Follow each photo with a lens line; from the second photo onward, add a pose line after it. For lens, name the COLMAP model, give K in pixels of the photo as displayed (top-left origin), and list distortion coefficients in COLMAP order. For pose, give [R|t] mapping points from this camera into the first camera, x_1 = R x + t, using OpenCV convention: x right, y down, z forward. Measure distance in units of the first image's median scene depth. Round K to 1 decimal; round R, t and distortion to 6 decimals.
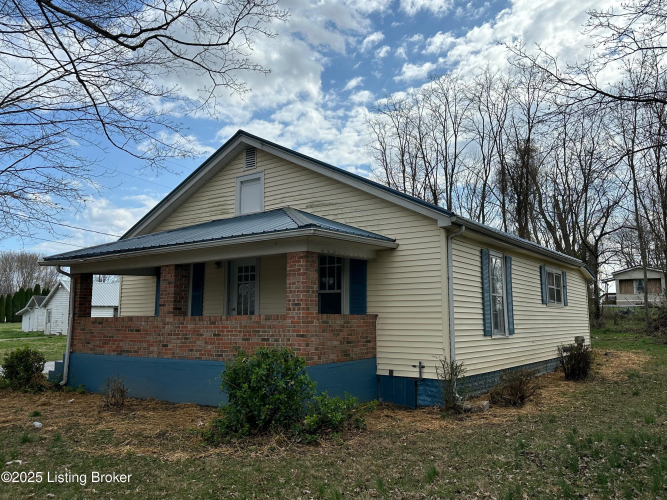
lens RADIAL K [[547.4, 0, 336.8], [0, 547.4, 250.9], [0, 0, 1]] dist [0.076937, -0.093392]
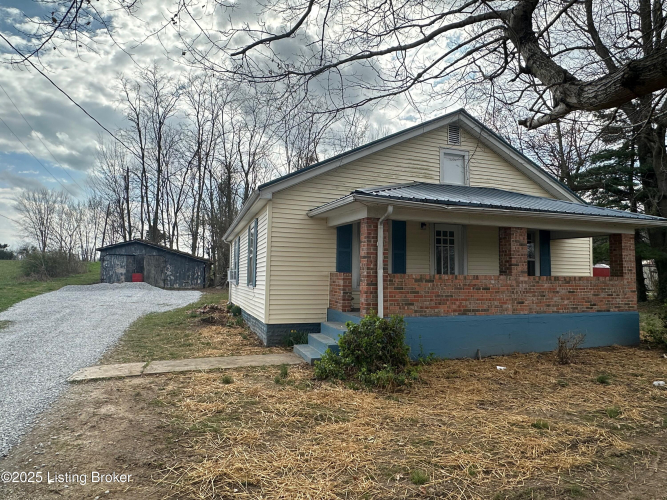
lens RADIAL K [[386.0, 0, 324.0], [0, 386.0, 253.5], [0, 0, 1]] dist [-0.001405, -0.002287]
pose [[0.580416, 0.063463, 0.811843, -1.111011], [-0.111580, 0.993753, 0.002090, 0.113624], [-0.806639, -0.091798, 0.583871, 0.849657]]
